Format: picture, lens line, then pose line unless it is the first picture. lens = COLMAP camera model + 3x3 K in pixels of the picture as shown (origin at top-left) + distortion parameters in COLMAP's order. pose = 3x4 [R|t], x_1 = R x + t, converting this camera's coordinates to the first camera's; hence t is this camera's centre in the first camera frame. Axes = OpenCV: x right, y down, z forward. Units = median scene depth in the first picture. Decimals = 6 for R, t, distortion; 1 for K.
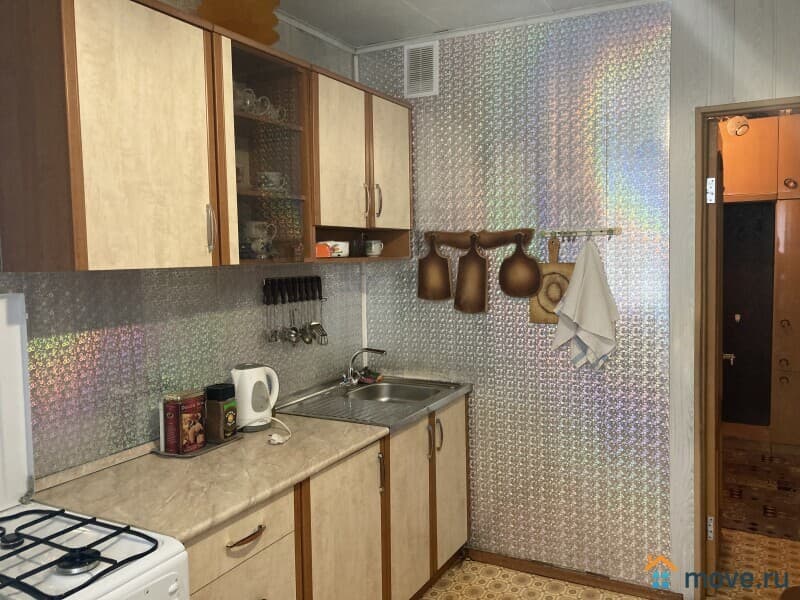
lens RADIAL K [[654.3, 0, 405.3], [0, 654.3, 296.6], [0, 0, 1]] dist [0.030089, -0.008149]
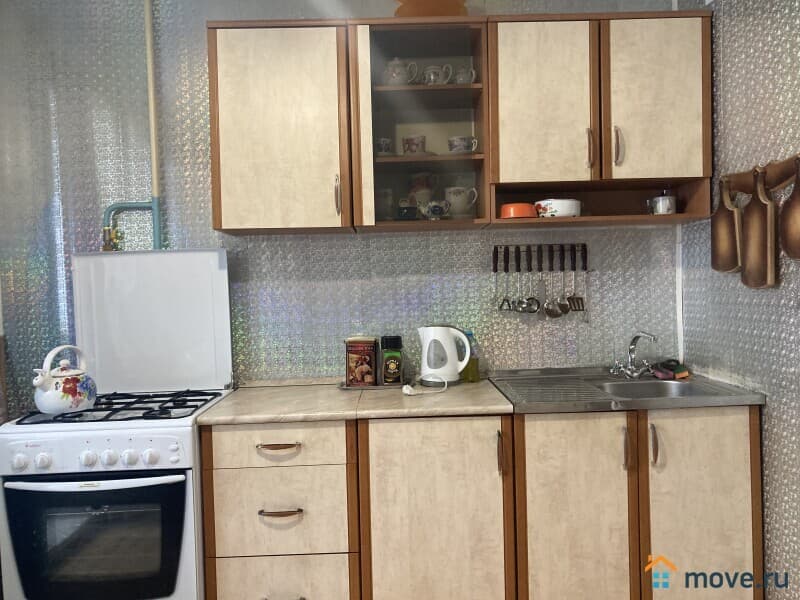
lens RADIAL K [[654.3, 0, 404.9], [0, 654.3, 301.0], [0, 0, 1]] dist [0.030089, -0.008149]
pose [[0.486743, 0.027954, -0.873098, 0.755037], [-0.040701, 0.999128, 0.009299, 0.068673], [0.872597, 0.031010, 0.487456, 0.510764]]
